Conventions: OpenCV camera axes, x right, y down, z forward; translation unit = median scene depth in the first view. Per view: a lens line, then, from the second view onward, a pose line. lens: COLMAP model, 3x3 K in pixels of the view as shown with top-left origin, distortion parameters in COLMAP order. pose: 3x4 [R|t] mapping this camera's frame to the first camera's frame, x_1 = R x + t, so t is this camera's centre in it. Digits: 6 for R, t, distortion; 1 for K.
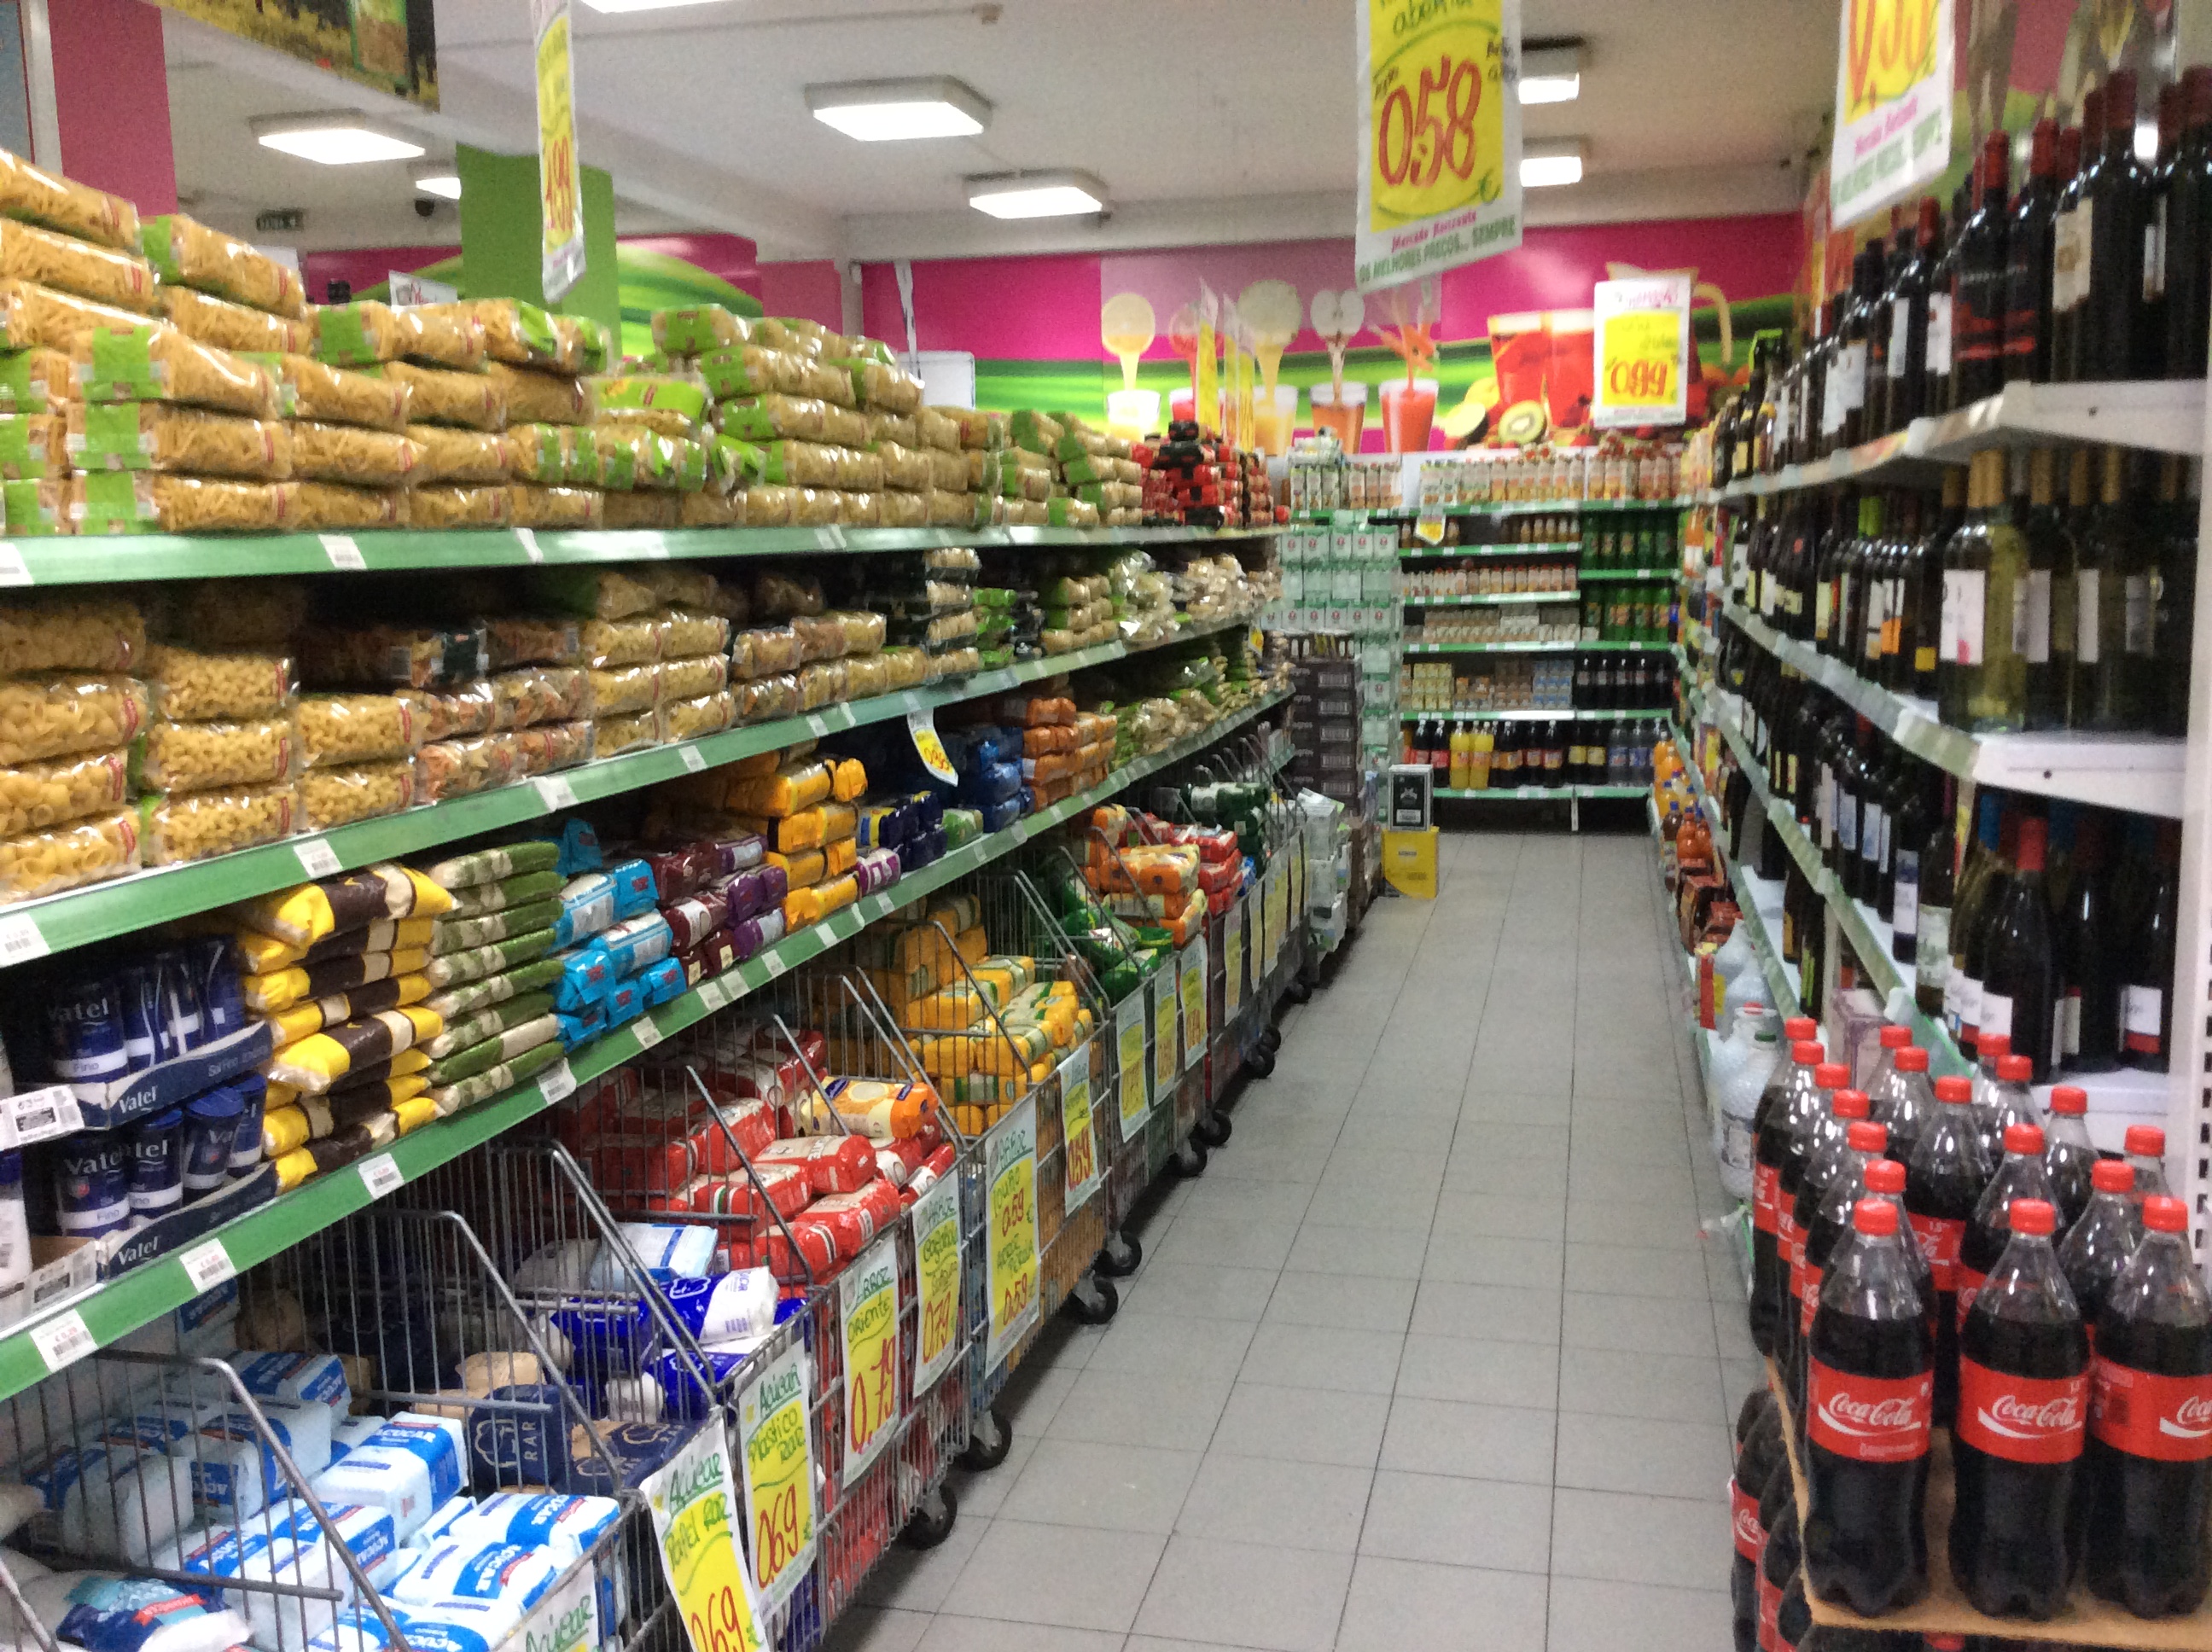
lens RADIAL K [[2031.1, 0, 1075.8], [0, 2031.1, 827.1], [0, 0, 1]] dist [0.100510, -0.184026]
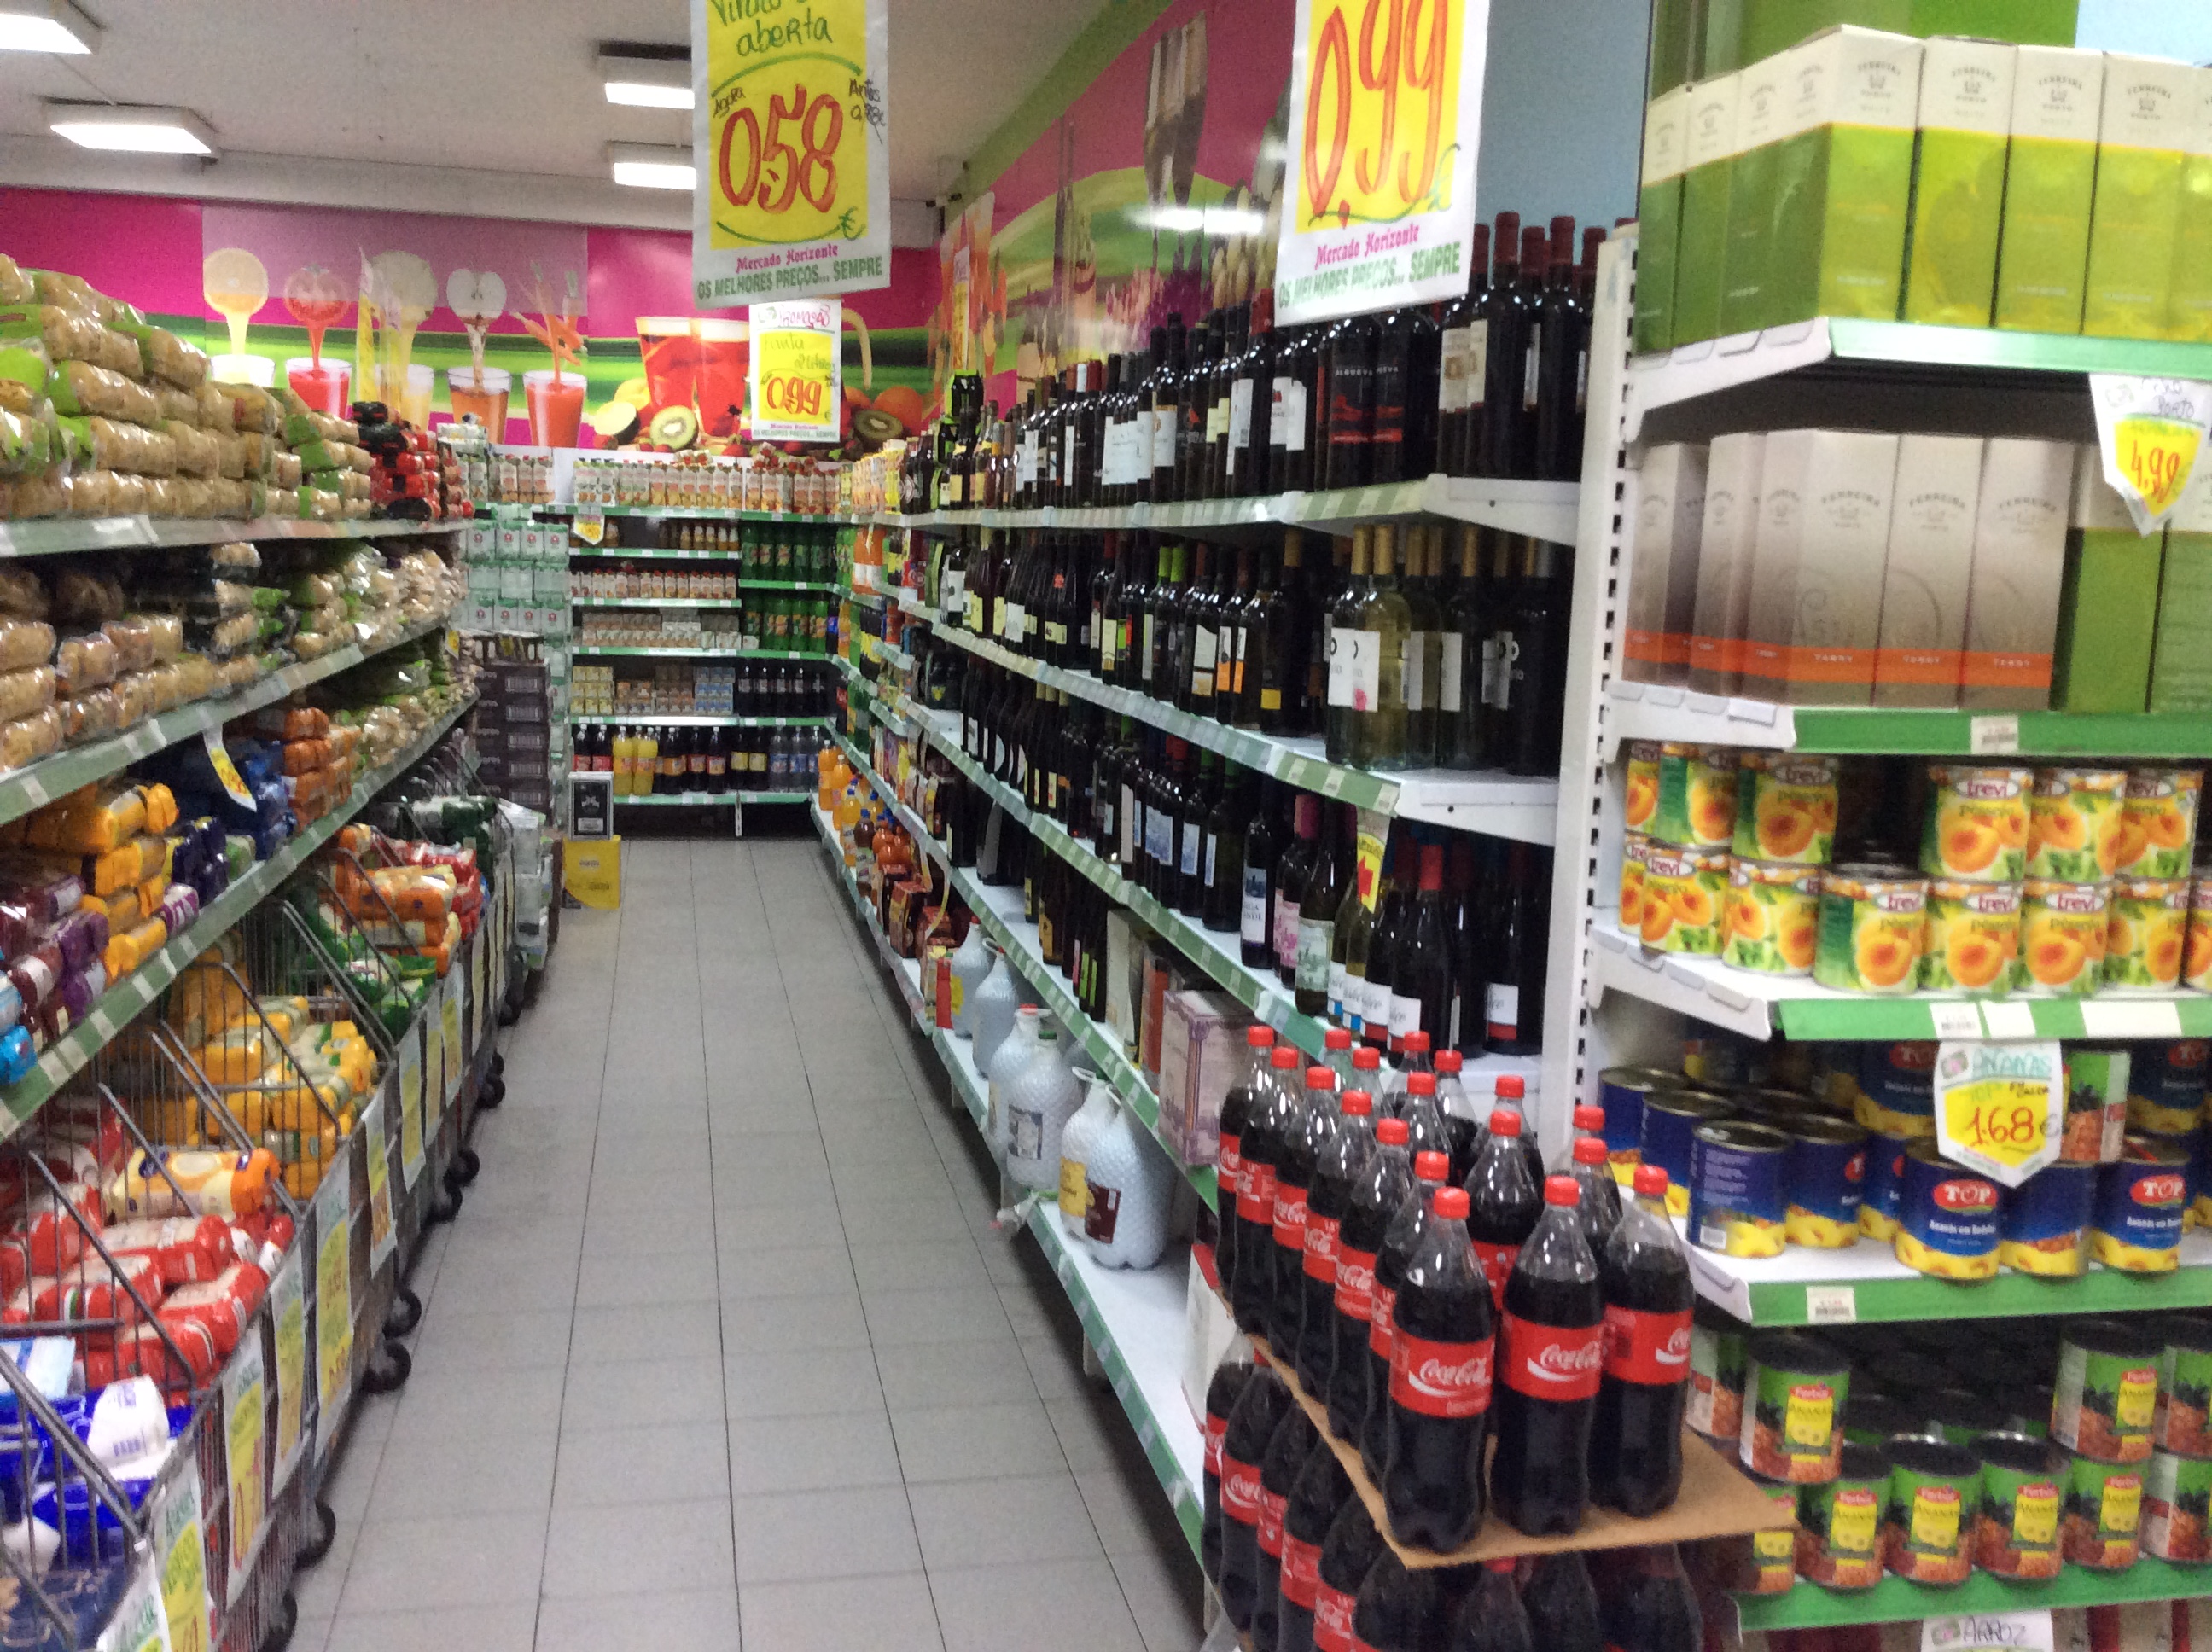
lens RADIAL K [[2042.8, 0, 1106.0], [0, 2042.8, 826.0], [0, 0, 1]] dist [0.156040, -0.367651]
pose [[0.894779, -0.011114, 0.446371, -0.109336], [0.010785, 0.999936, 0.003278, -0.010545], [-0.446379, 0.001881, 0.894842, 0.017485]]
